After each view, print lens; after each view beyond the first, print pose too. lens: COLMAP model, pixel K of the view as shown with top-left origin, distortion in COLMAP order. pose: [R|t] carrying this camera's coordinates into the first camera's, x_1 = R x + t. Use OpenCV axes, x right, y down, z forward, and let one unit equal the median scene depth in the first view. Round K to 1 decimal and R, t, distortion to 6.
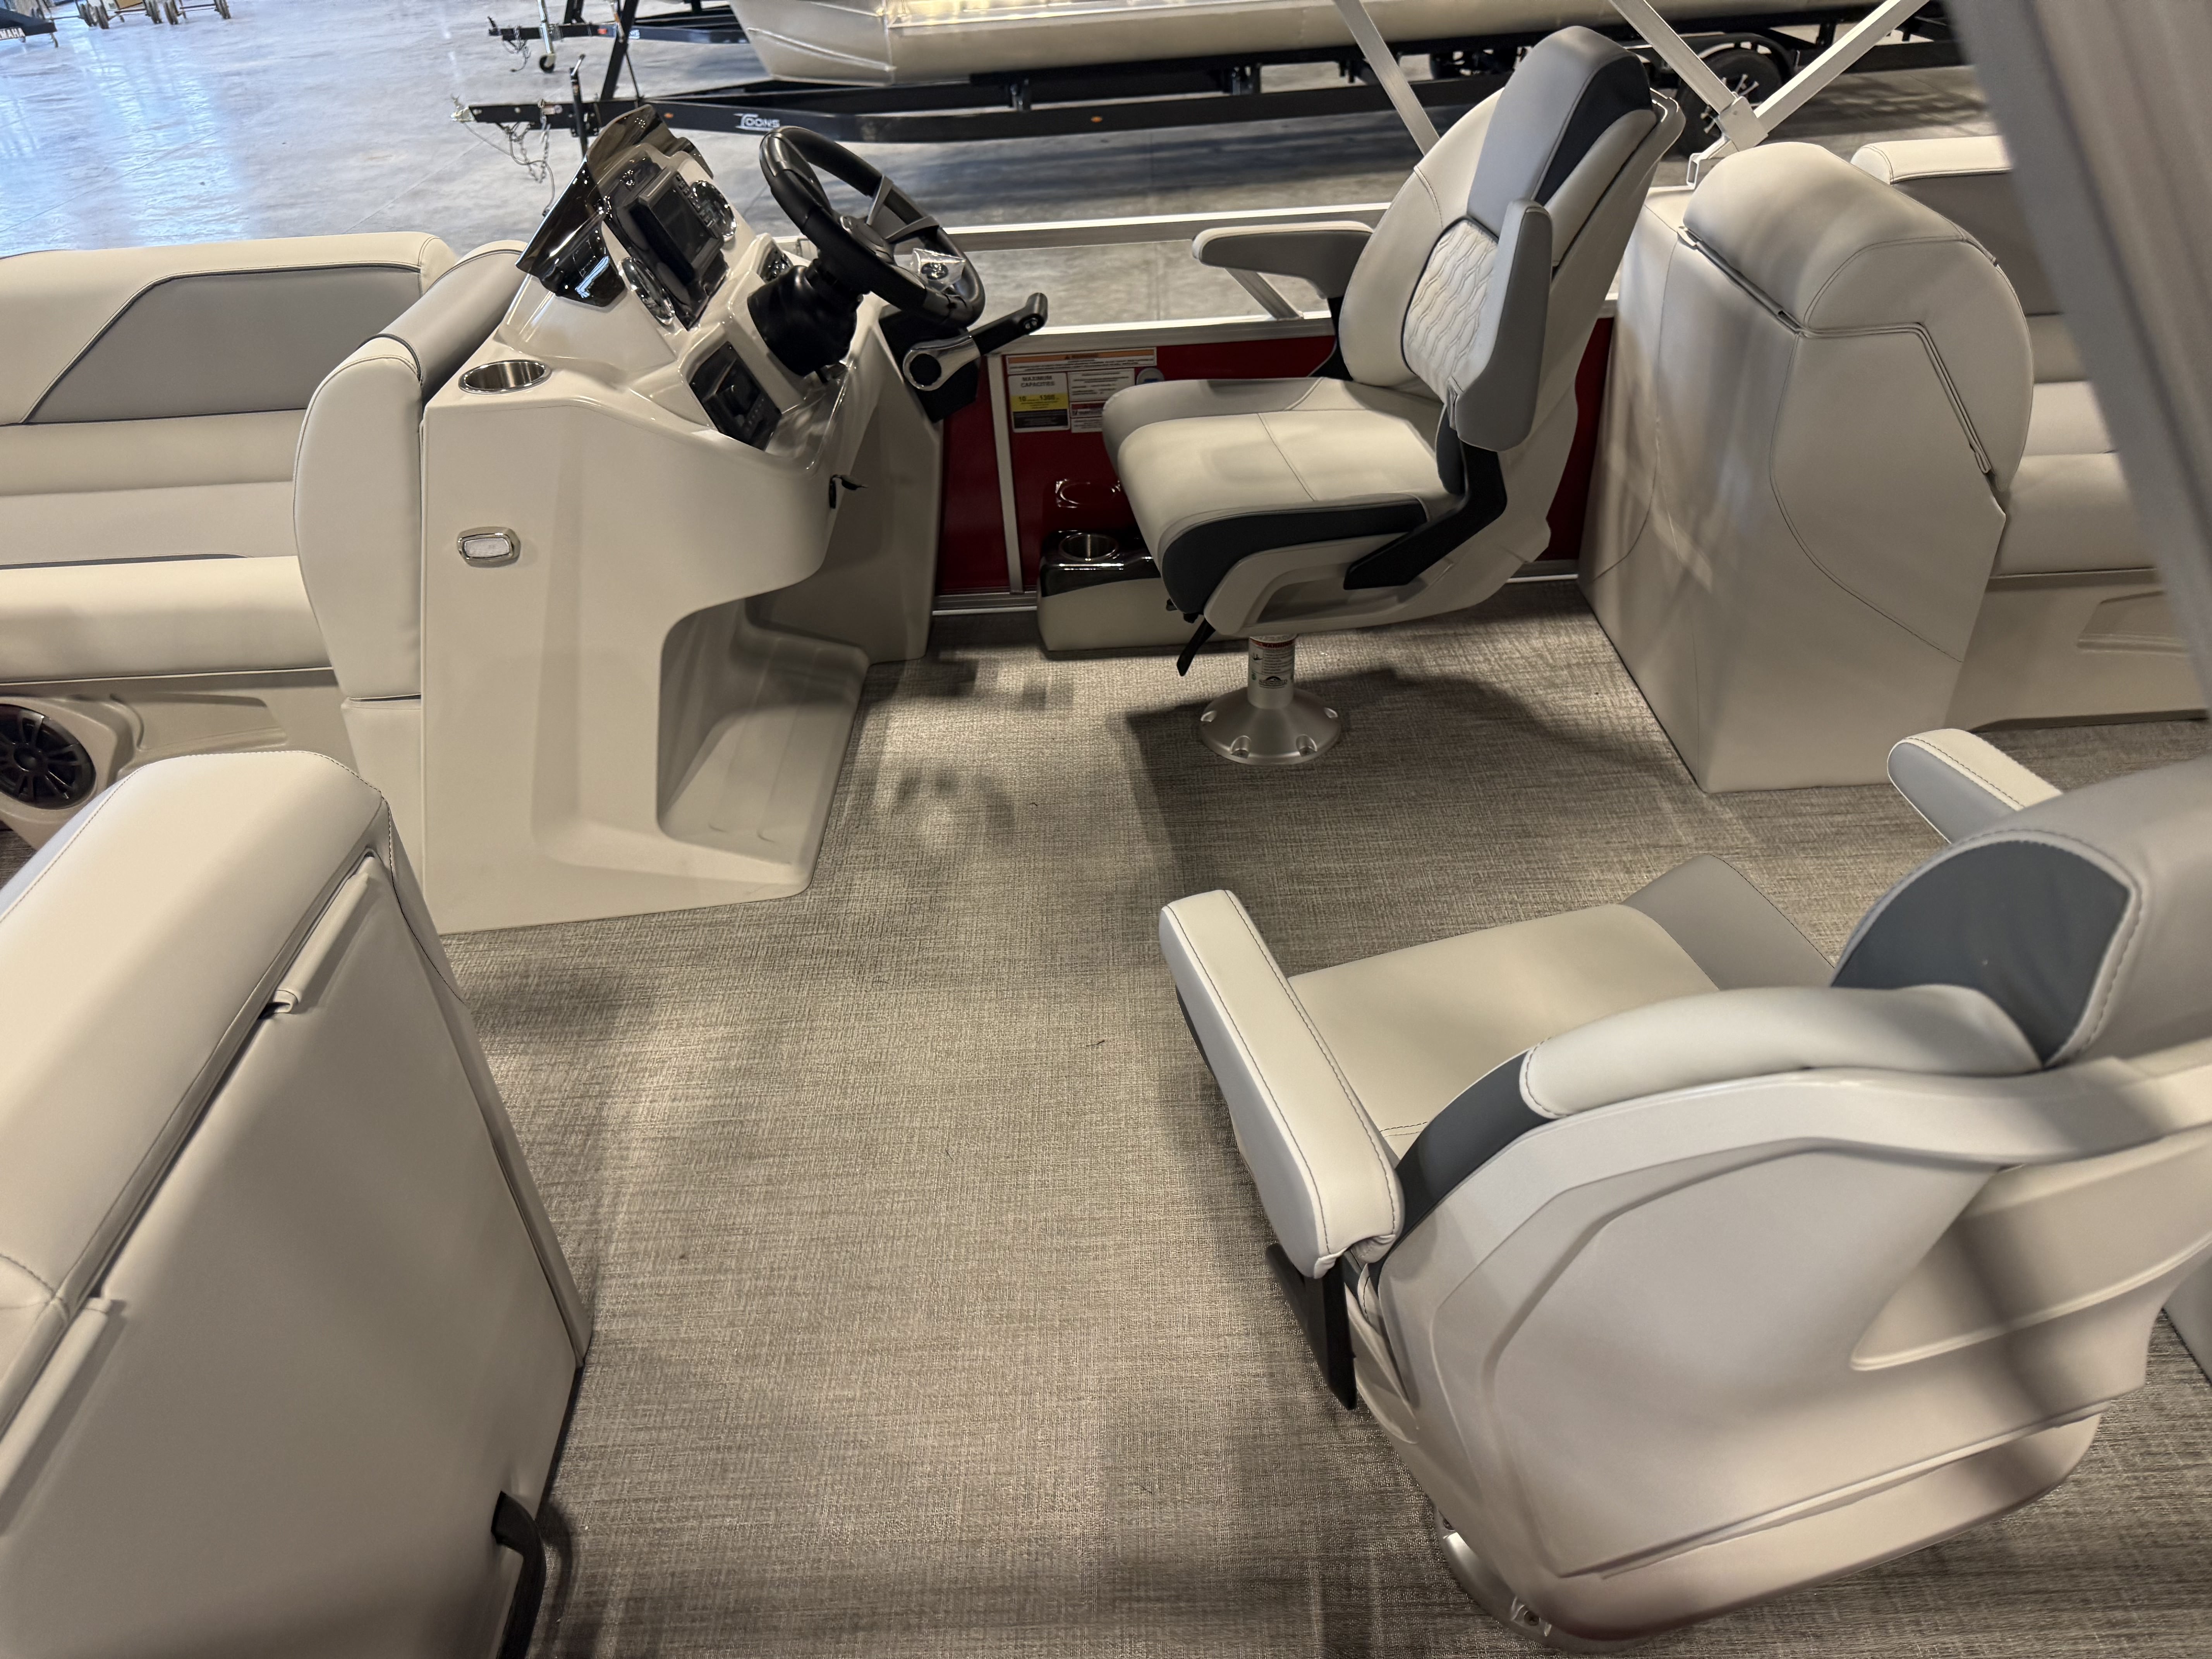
lens RADIAL K [[1572.6, 0, 1077.1], [0, 1572.6, 850.1], [0, 0, 1]] dist [0.004478, -0.012549]
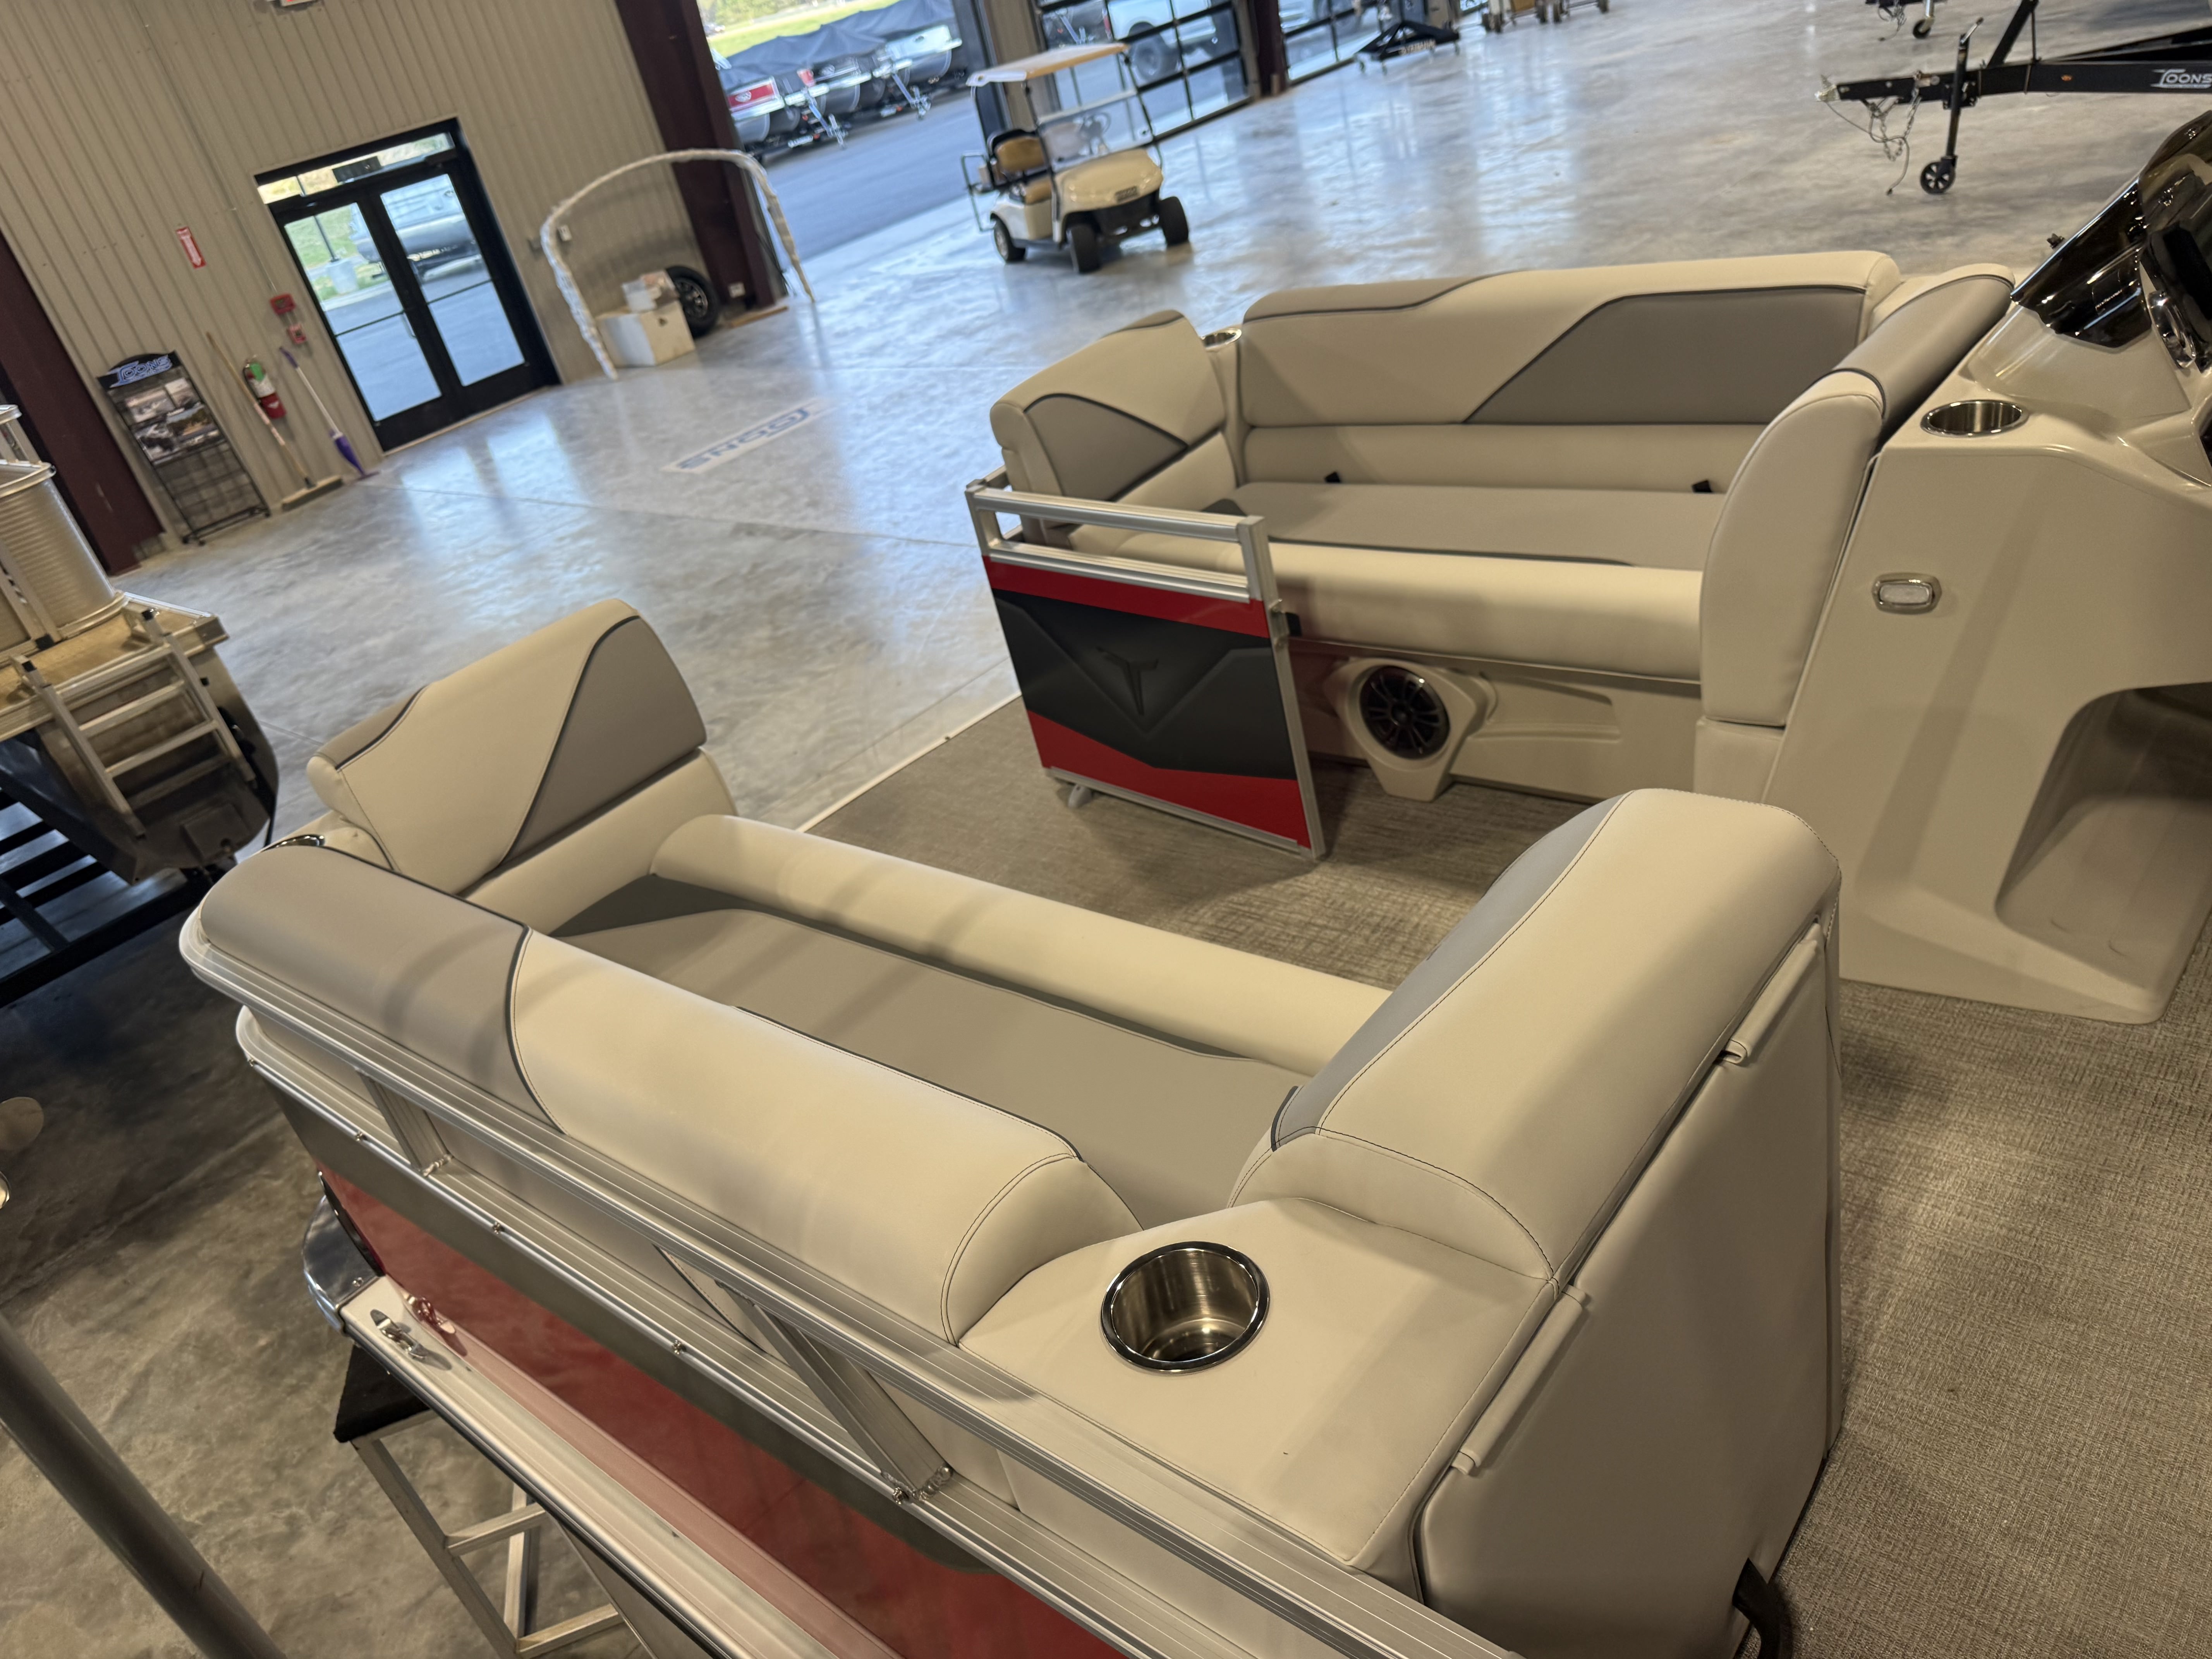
lens RADIAL K [[1572.6, 0, 1077.1], [0, 1572.6, 850.1], [0, 0, 1]] dist [0.004478, -0.012549]
pose [[0.743494, 0.228085, -0.628645, -0.091204], [-0.219148, 0.971230, 0.093198, -0.015979], [0.631816, 0.068474, 0.772088, -0.040335]]
